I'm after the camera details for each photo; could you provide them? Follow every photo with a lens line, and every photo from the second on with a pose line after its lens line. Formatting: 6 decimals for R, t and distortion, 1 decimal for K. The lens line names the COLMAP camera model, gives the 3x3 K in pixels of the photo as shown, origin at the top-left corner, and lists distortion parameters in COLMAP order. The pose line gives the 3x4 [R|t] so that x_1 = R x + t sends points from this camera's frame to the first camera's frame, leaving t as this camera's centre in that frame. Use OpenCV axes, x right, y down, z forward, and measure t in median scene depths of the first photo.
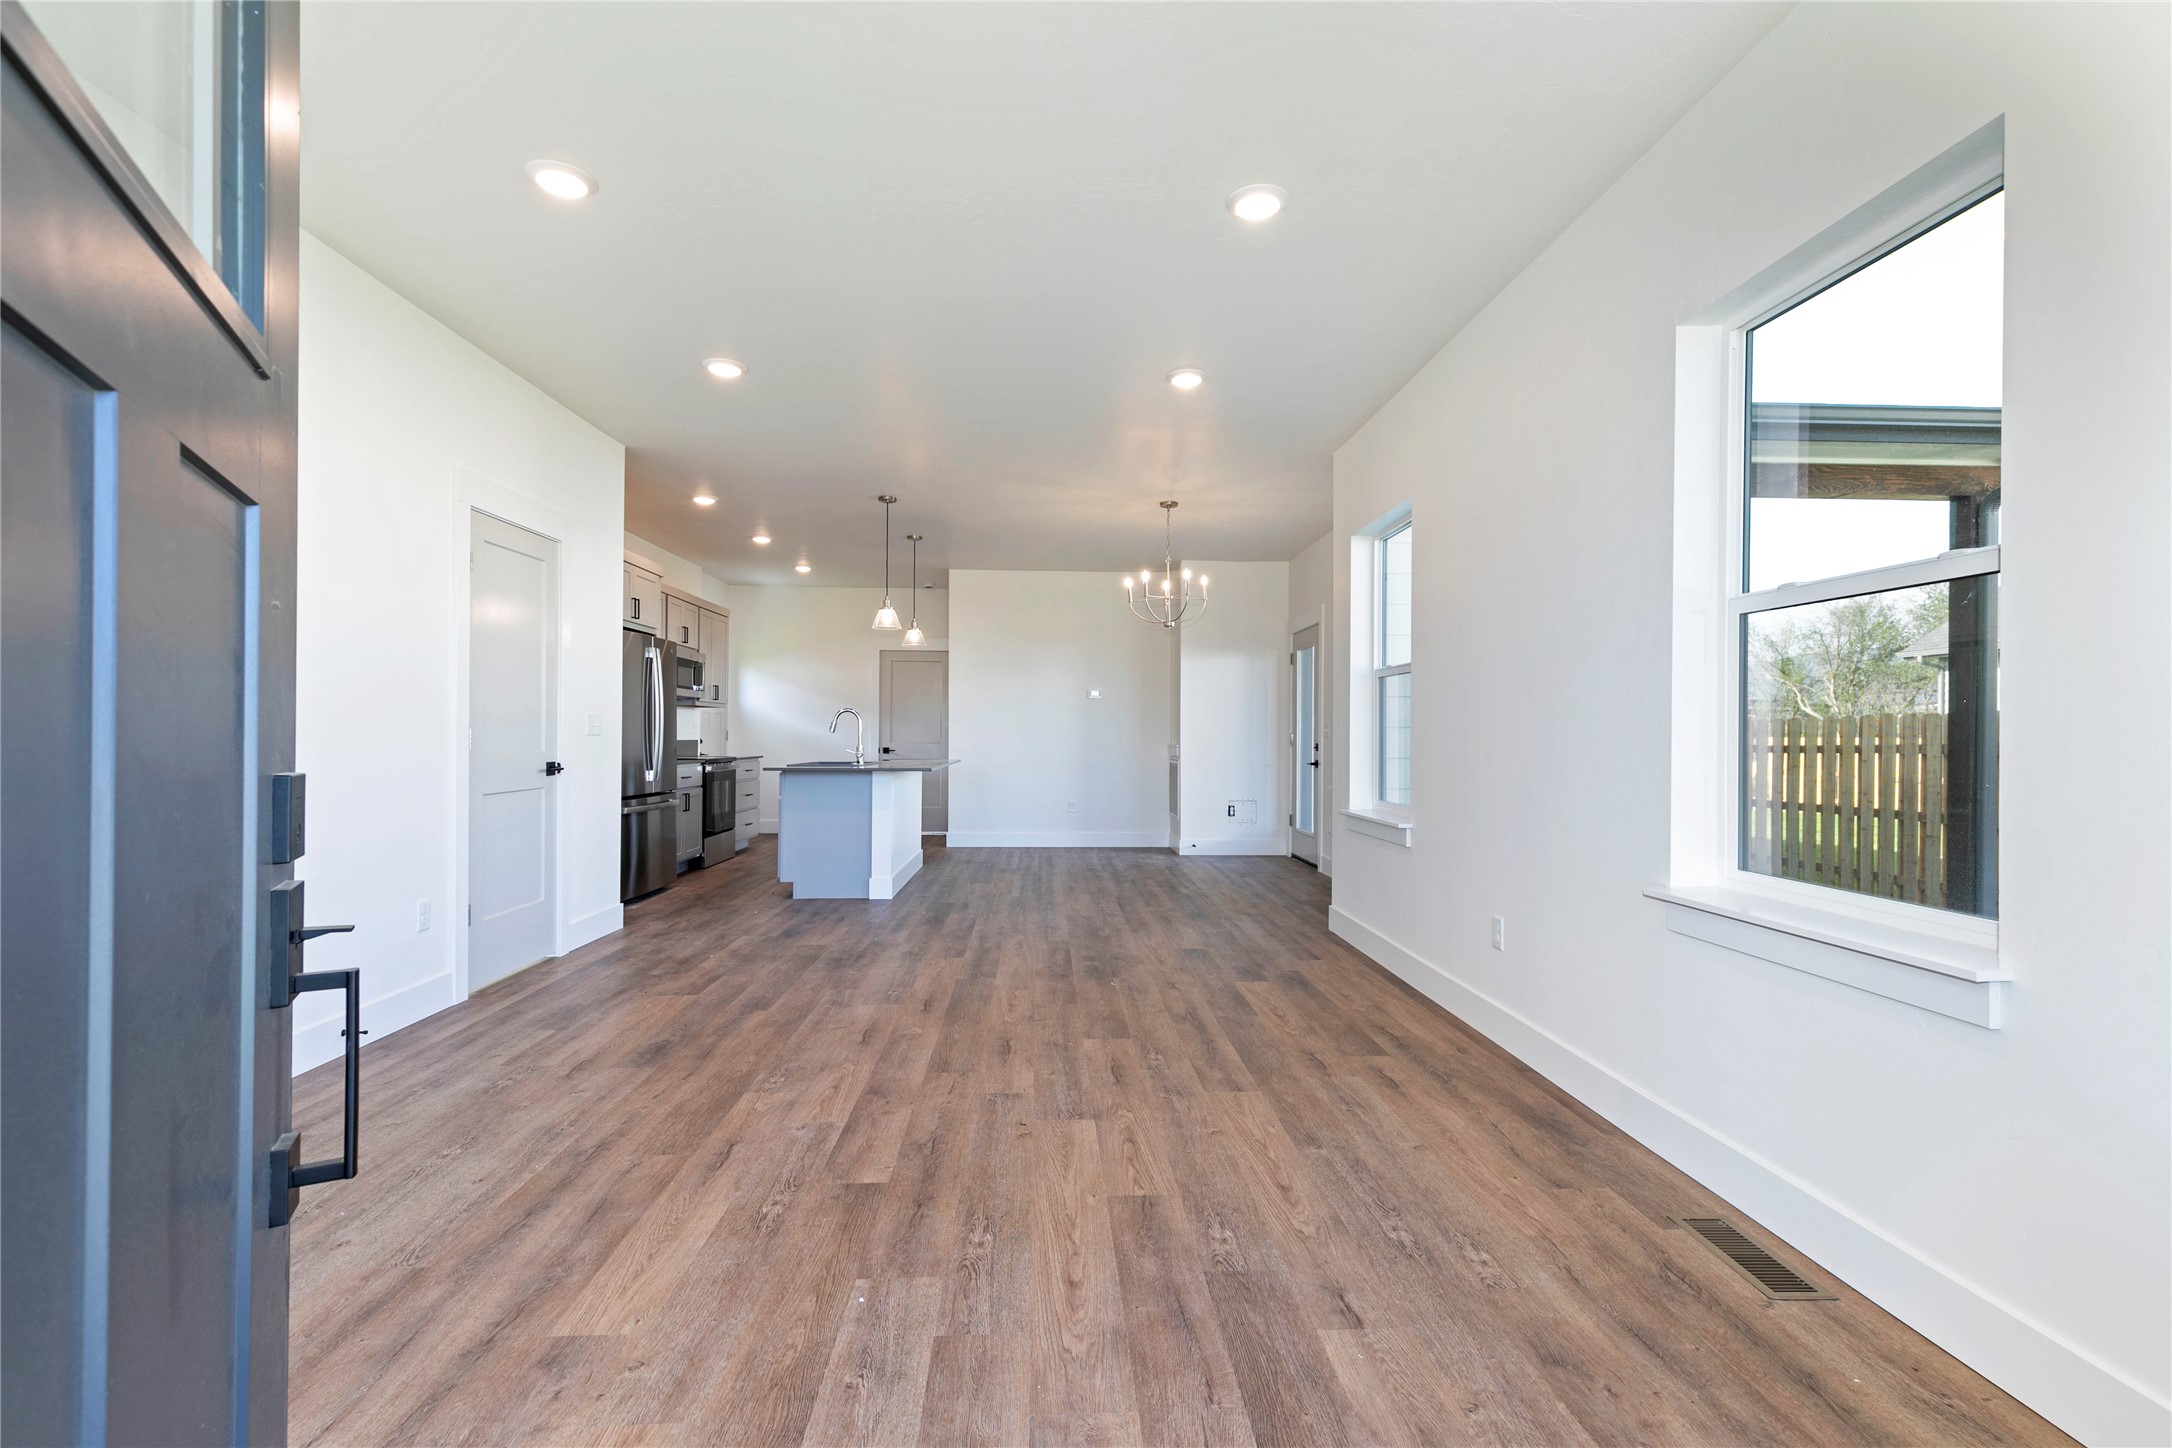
lens RADIAL K [[989.1, 0, 1098.2], [0, 989.1, 735.7], [0, 0, 1]] dist [0.009574, -0.001436]
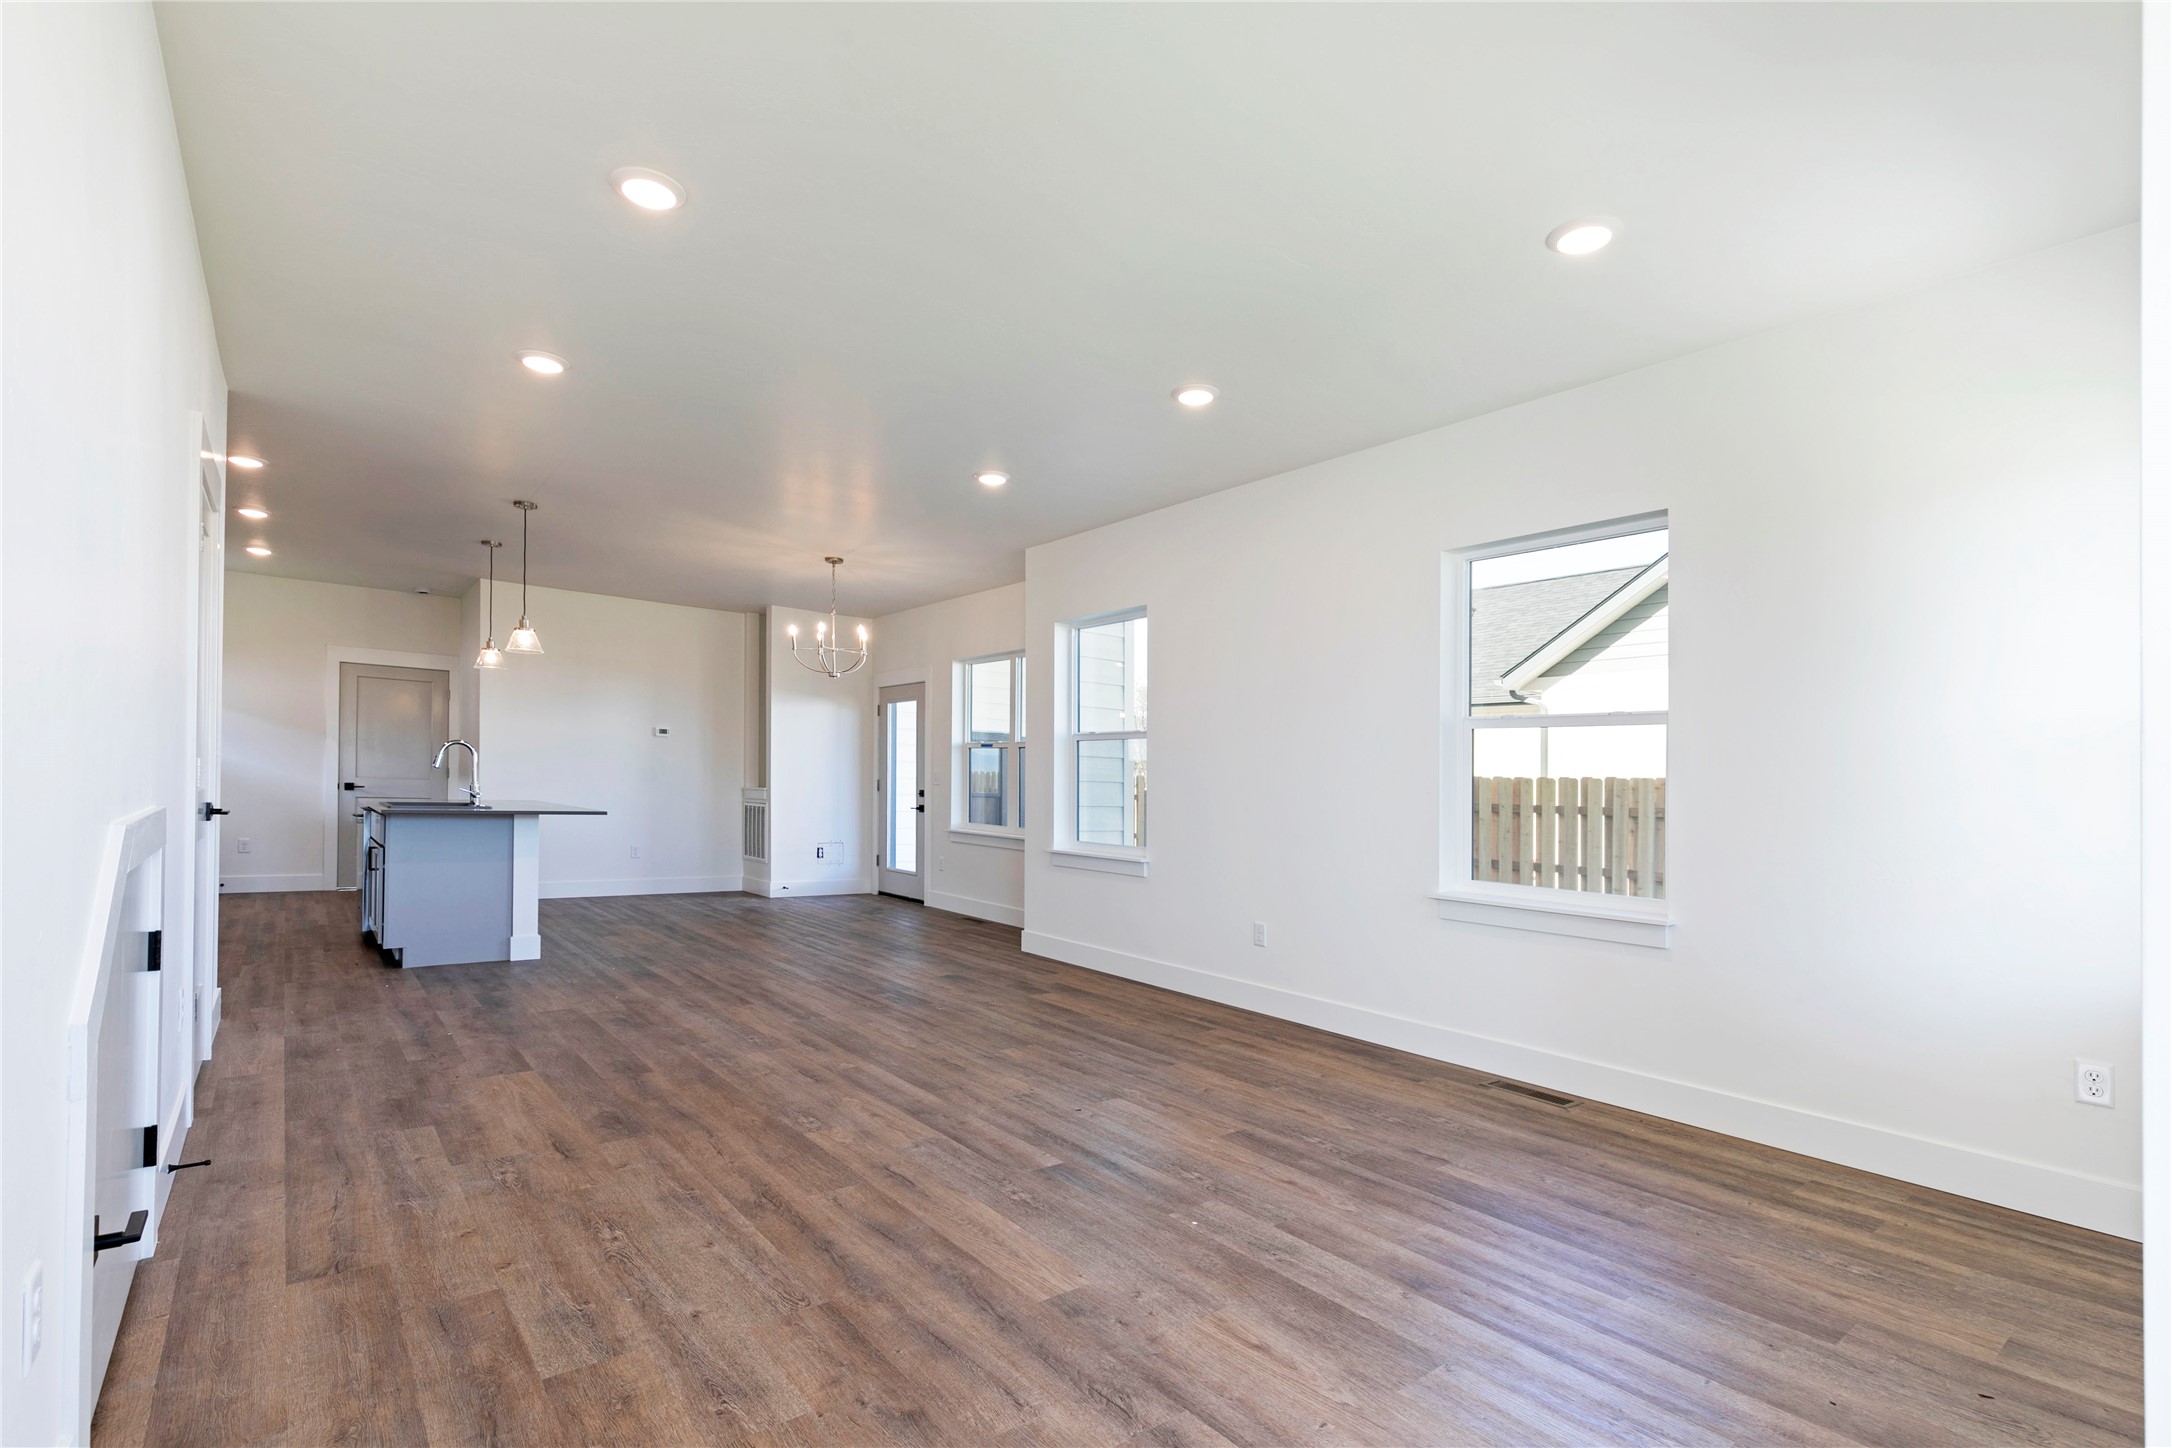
lens RADIAL K [[989.1, 0, 1082.9], [0, 989.1, 705.5], [0, 0, 1]] dist [0.009574, -0.001436]
pose [[0.817136, 0.067532, 0.572475, -0.656489], [-0.024474, 0.996283, -0.082592, 0.004145], [-0.575925, 0.053478, 0.815752, -0.003509]]
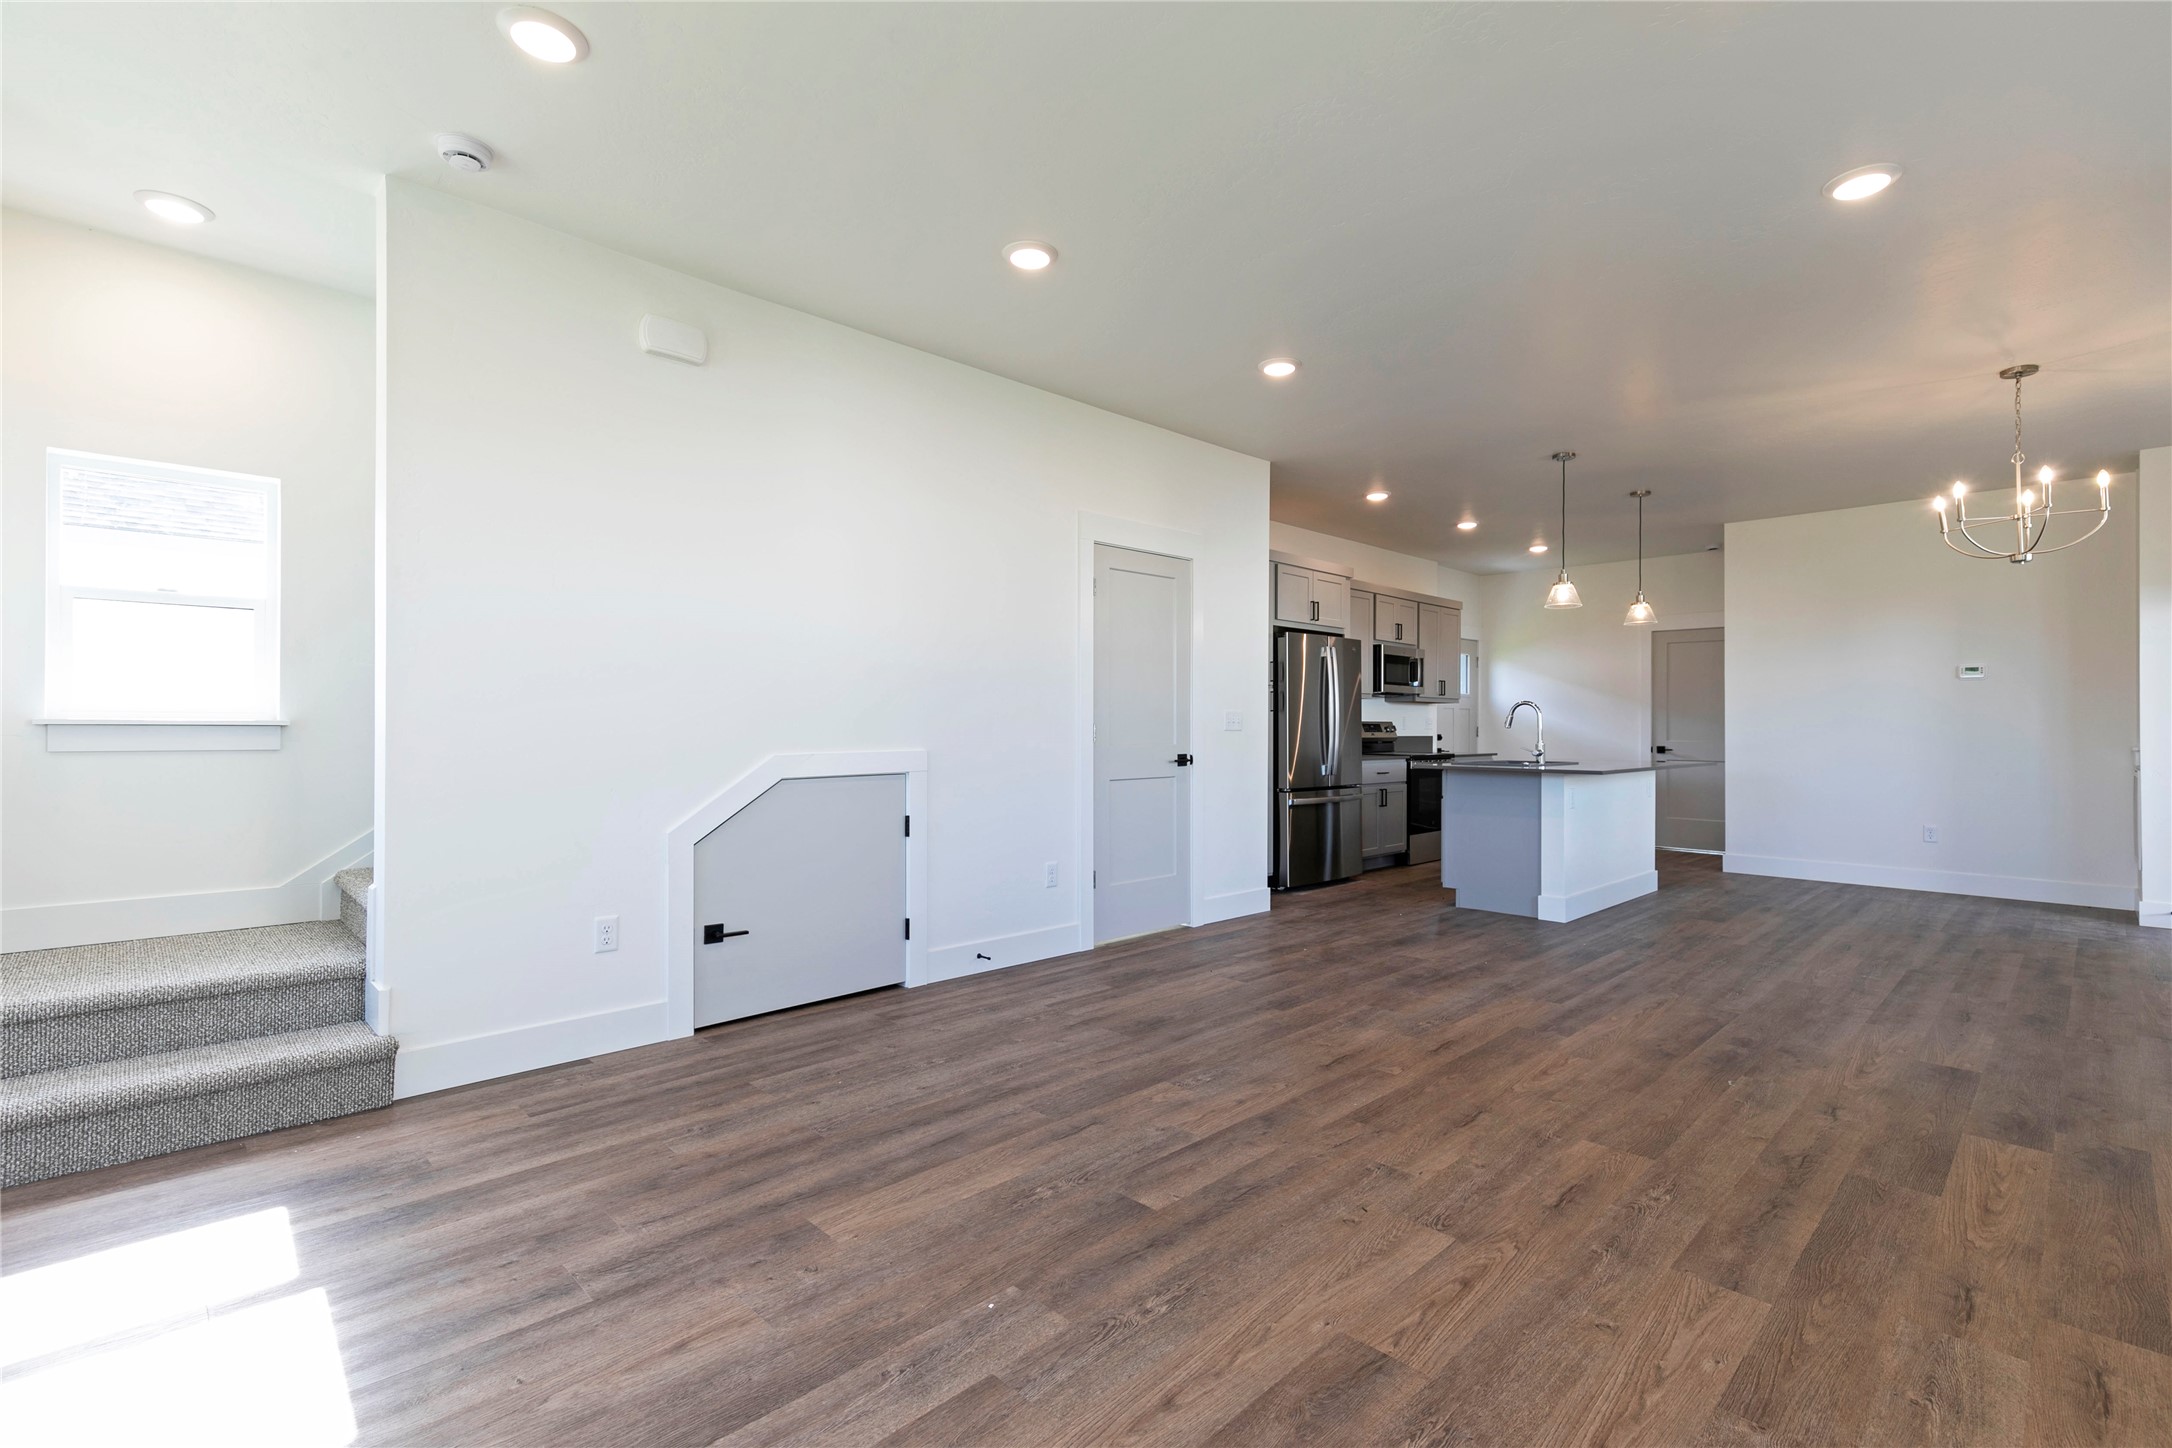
lens RADIAL K [[989.1, 0, 1084.9], [0, 989.1, 720.9], [0, 0, 1]] dist [0.009574, -0.001436]
pose [[0.657957, -0.007617, -0.753017, 0.323566], [-0.001009, 0.999939, -0.010995, 0.001293], [0.753055, 0.007994, 0.657909, 0.241953]]
